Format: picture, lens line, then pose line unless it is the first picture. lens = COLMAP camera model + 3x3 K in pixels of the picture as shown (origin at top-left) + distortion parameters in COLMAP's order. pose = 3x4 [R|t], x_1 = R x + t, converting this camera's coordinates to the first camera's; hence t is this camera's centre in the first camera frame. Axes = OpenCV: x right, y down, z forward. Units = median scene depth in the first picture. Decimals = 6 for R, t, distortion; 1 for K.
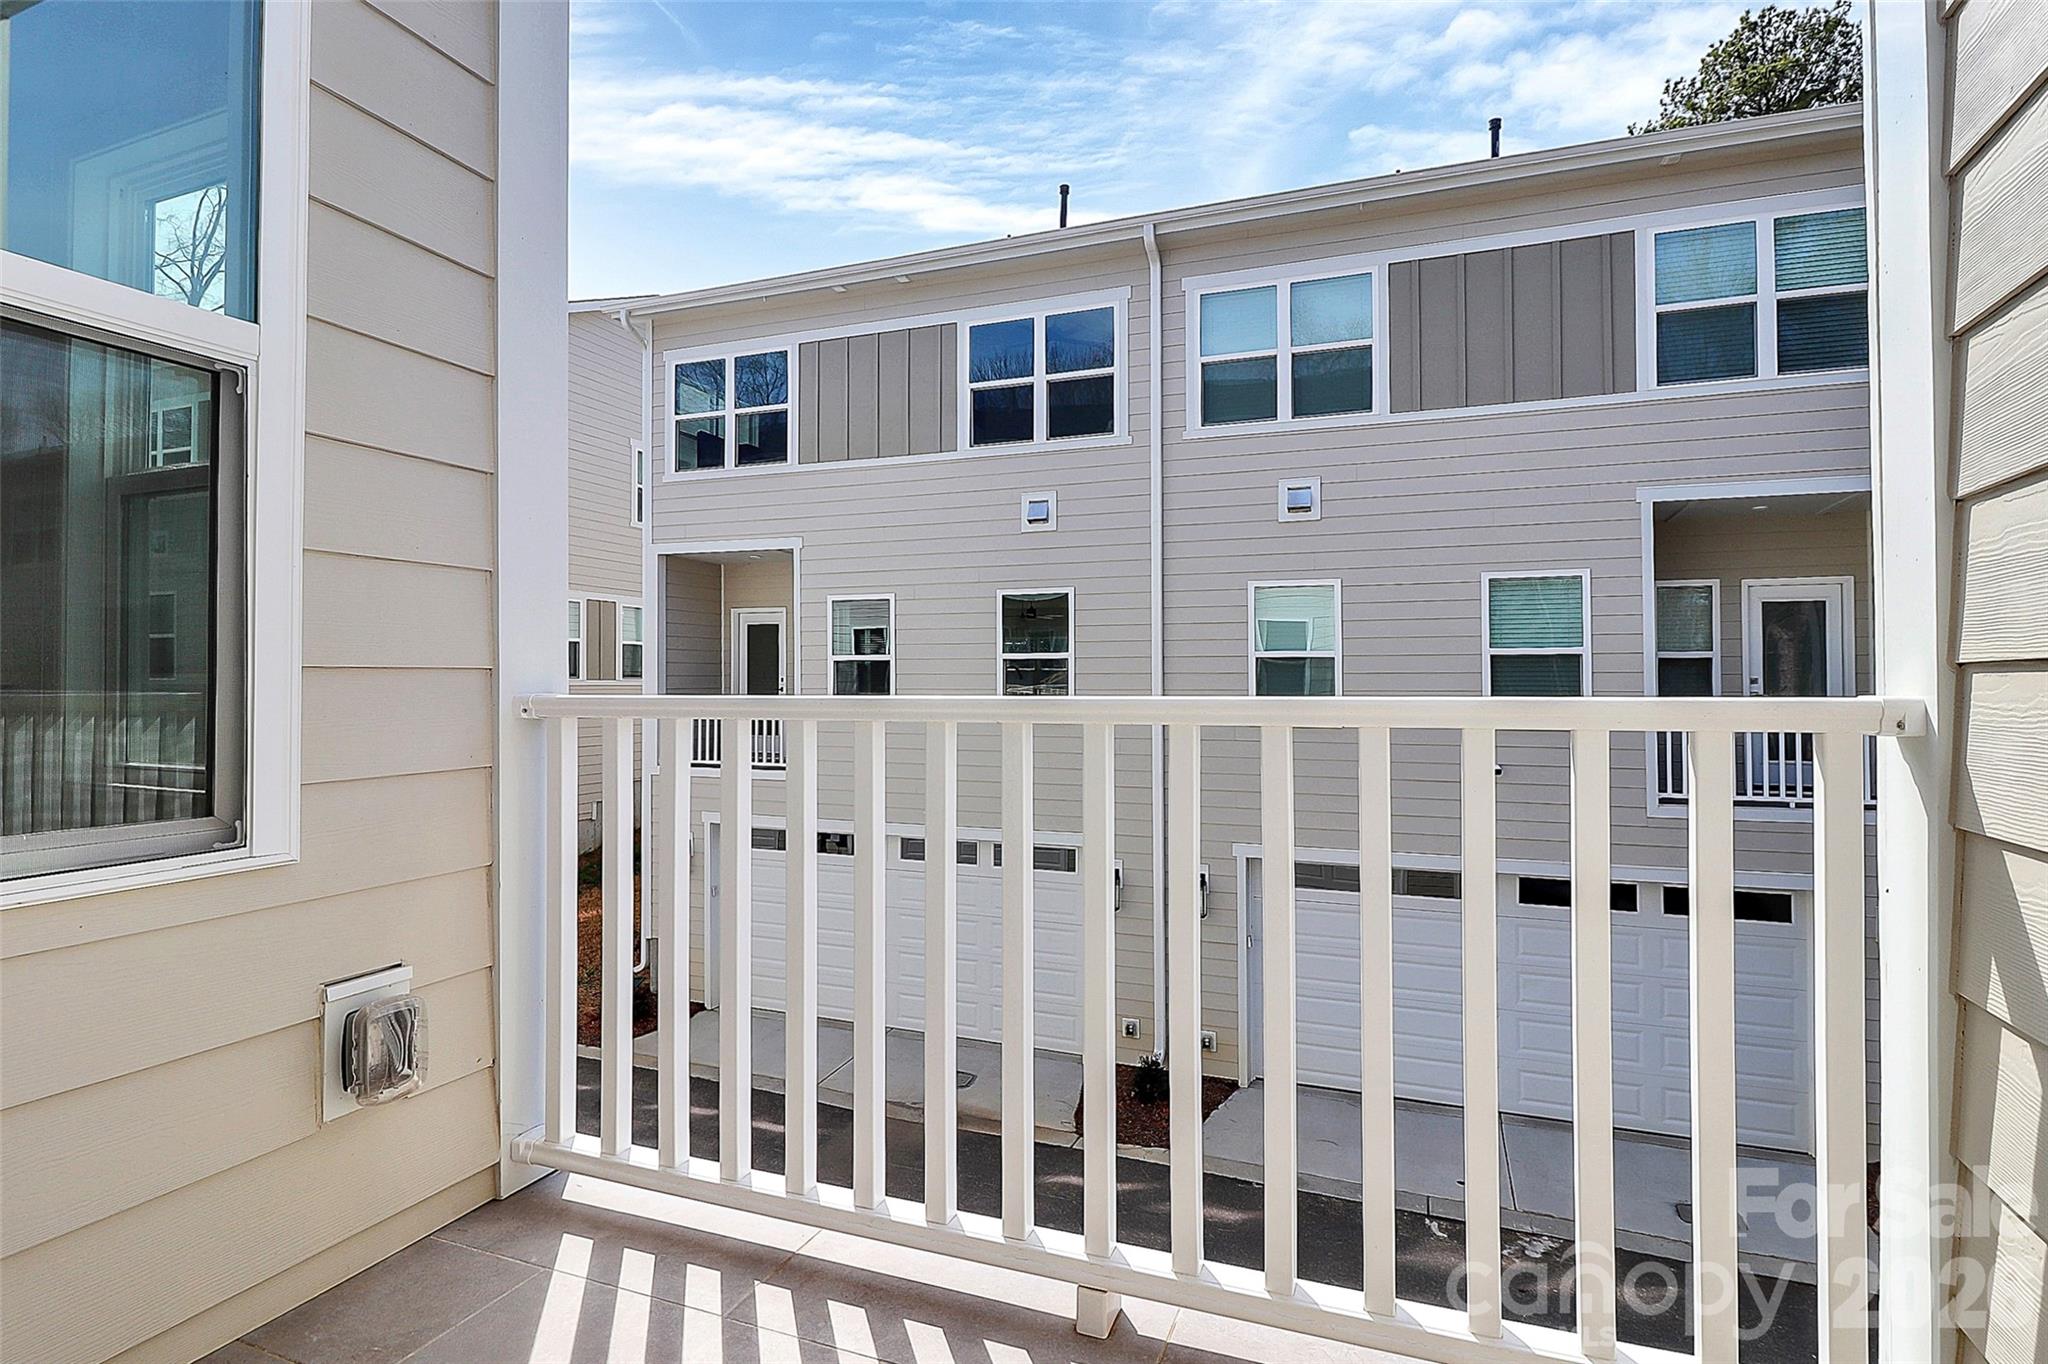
lens RADIAL K [[1044.5, 0, 1028.7], [0, 1044.5, 680.0], [0, 0, 1]] dist [-0.001238, -0.000686]
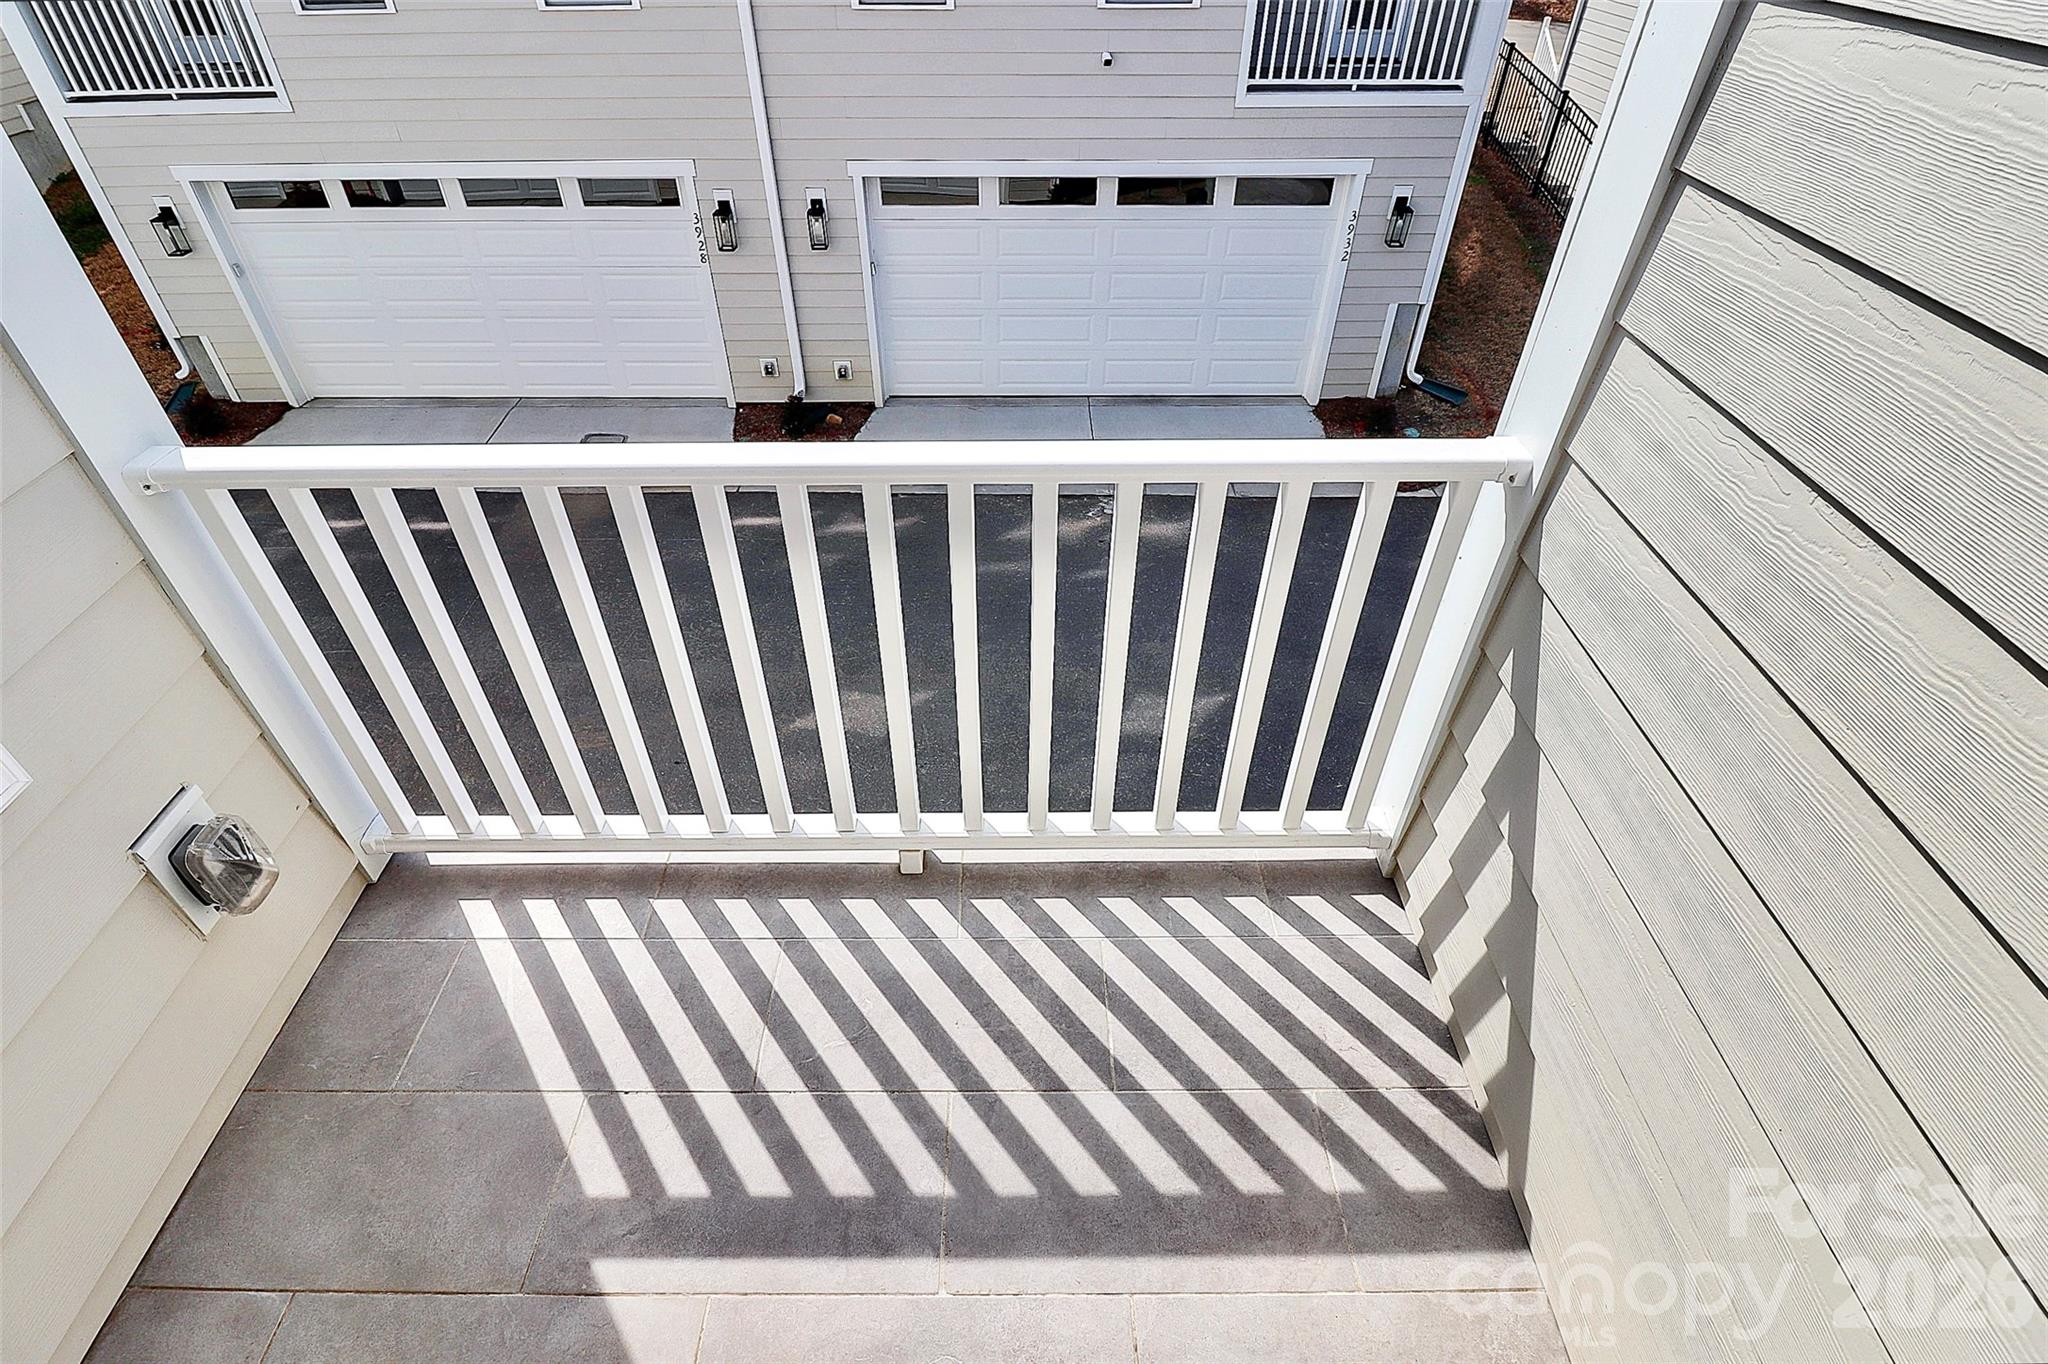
lens RADIAL K [[992.5, 0, 1015.6], [0, 992.5, 686.5], [0, 0, 1]] dist [0.002747, -0.006590]
pose [[0.931566, -0.229131, 0.282283, -0.109875], [-0.017047, 0.748035, 0.663440, -0.387301], [-0.363172, -0.622850, 0.692939, 0.127632]]
